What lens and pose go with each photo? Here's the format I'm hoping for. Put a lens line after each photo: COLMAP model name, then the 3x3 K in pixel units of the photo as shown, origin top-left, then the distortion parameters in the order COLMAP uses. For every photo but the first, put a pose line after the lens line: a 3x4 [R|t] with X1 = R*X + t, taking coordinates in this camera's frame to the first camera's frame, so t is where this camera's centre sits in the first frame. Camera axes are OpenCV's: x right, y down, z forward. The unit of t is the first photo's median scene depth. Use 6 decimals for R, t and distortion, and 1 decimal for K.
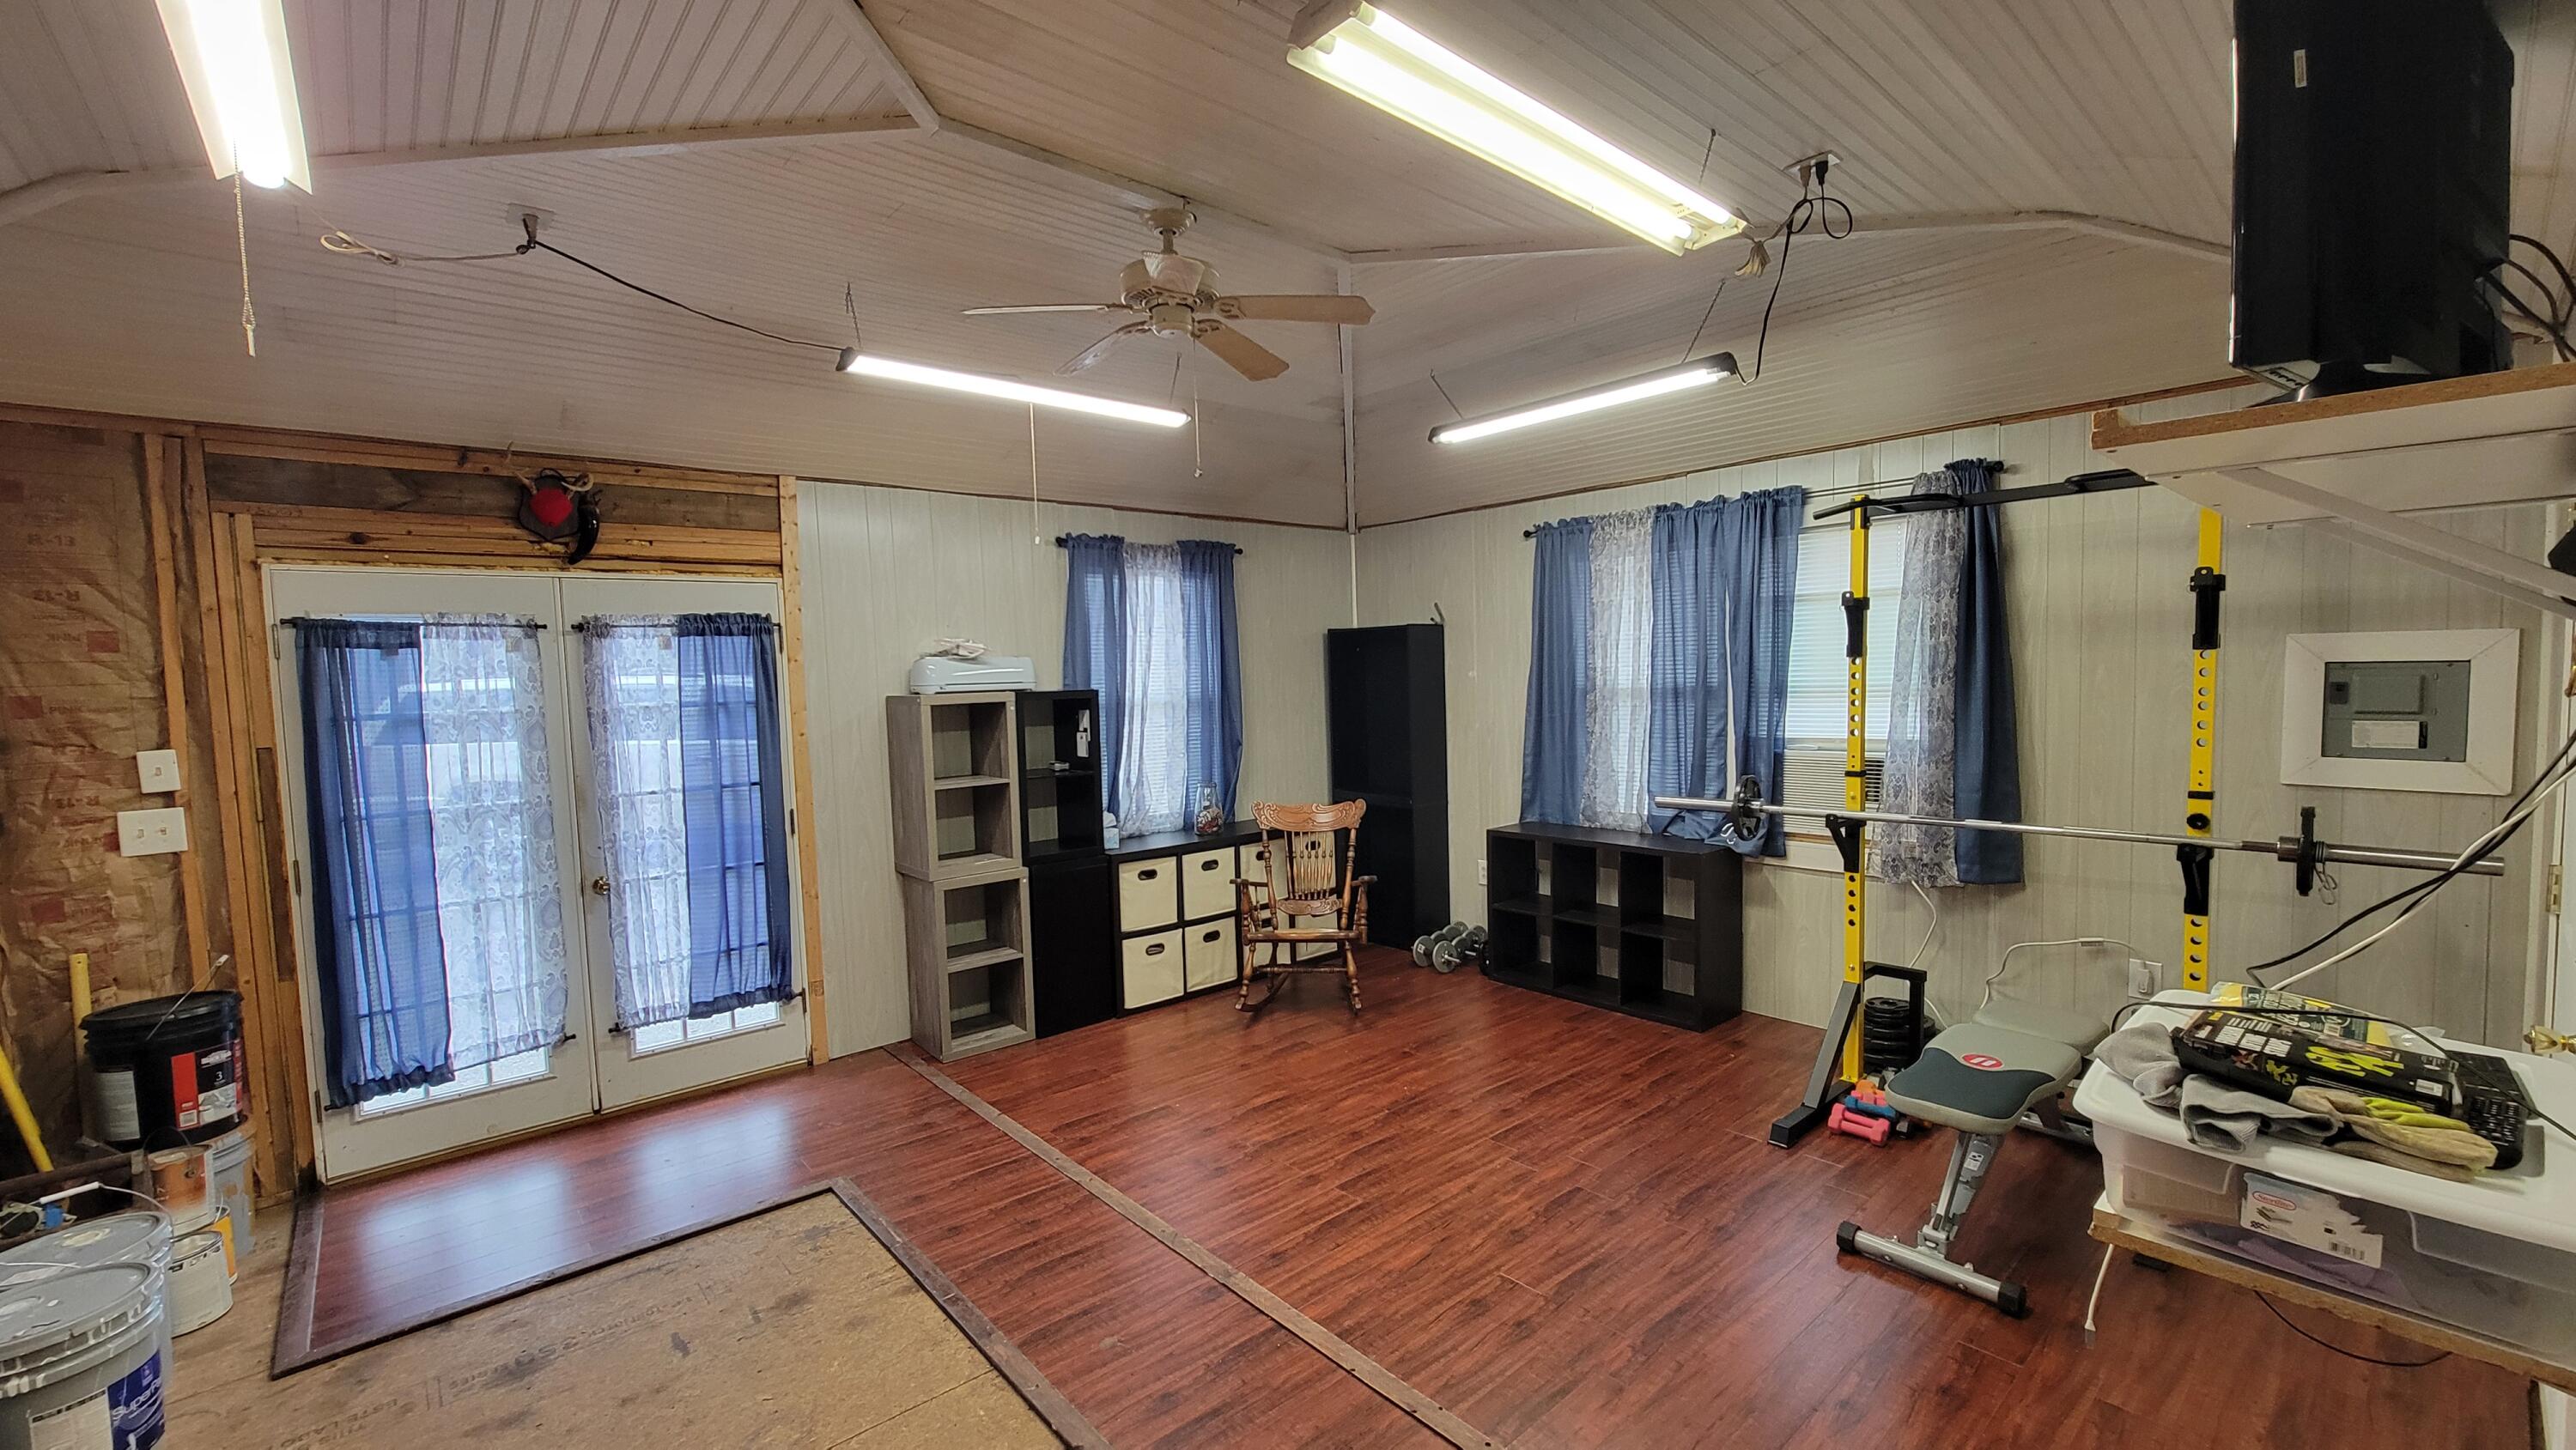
lens RADIAL K [[1043.2, 0, 1287.6], [0, 1043.2, 733.0], [0, 0, 1]] dist [-0.004819, 0.000909]
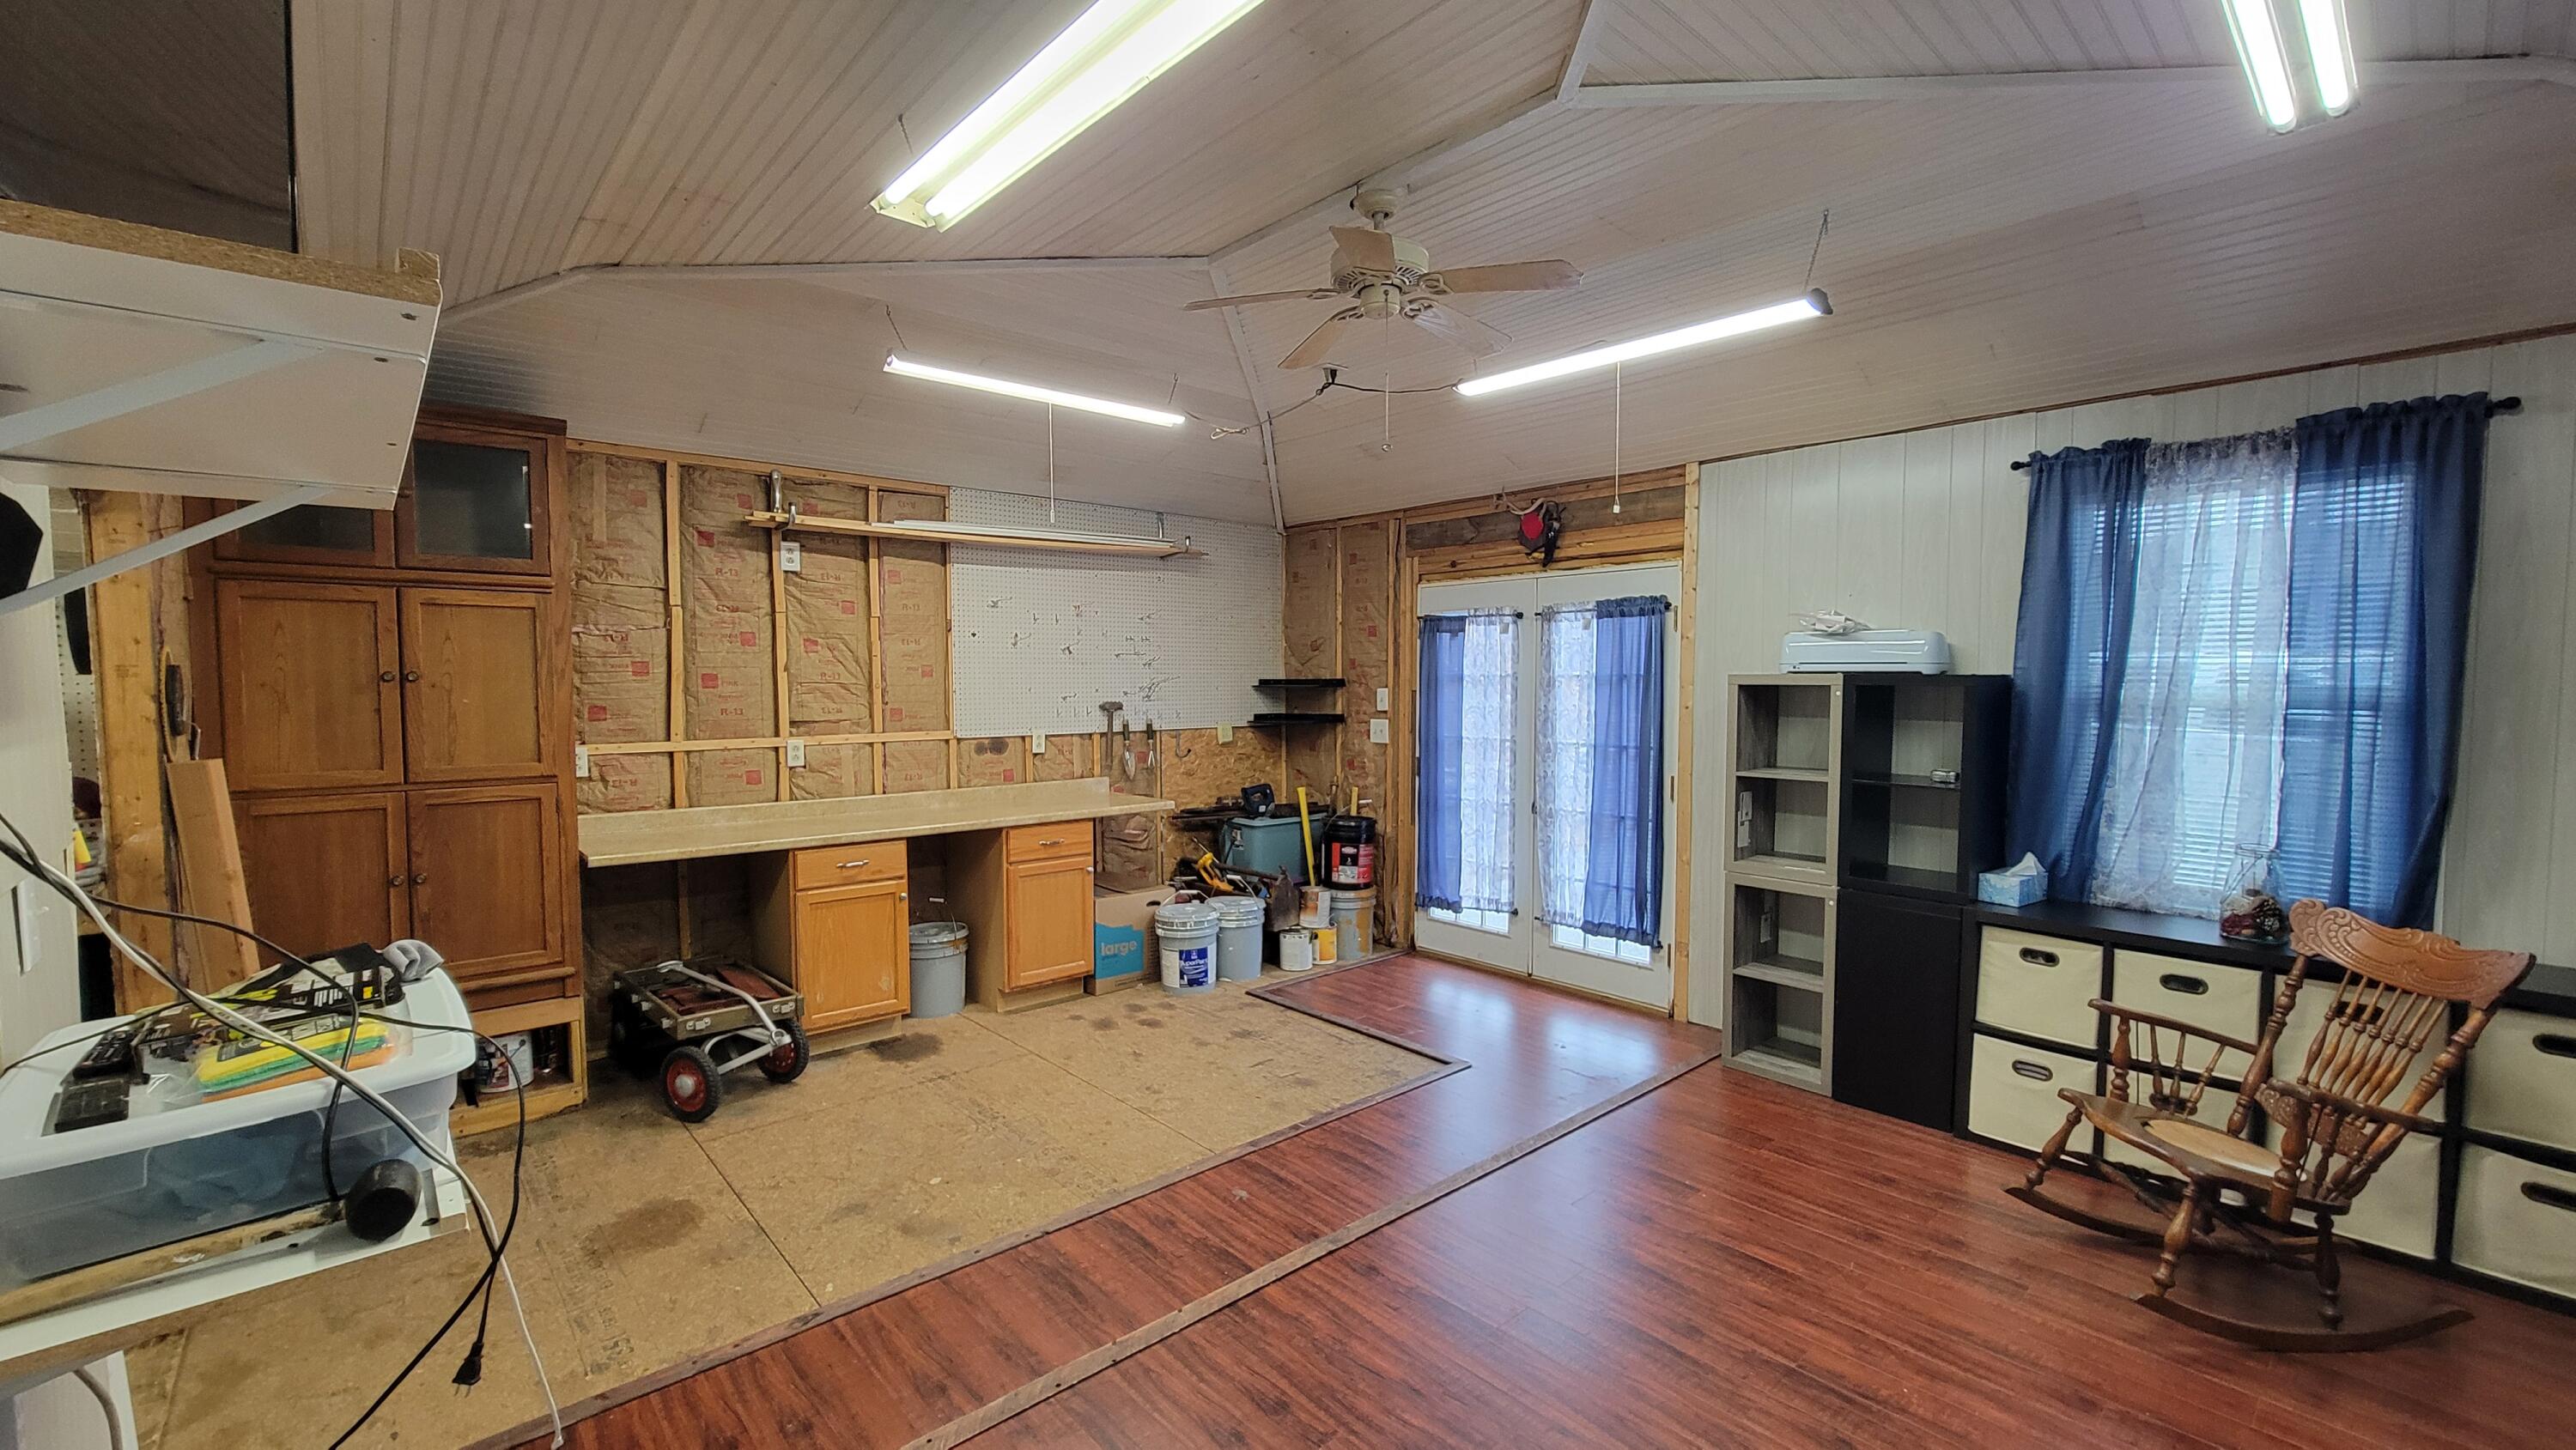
lens RADIAL K [[1043.2, 0, 1287.6], [0, 1043.2, 733.0], [0, 0, 1]] dist [-0.004819, 0.000909]
pose [[0.015425, 0.084605, -0.996295, 0.647877], [-0.063270, 0.994499, 0.083473, -0.039973], [0.997877, 0.061748, 0.020693, 0.639402]]
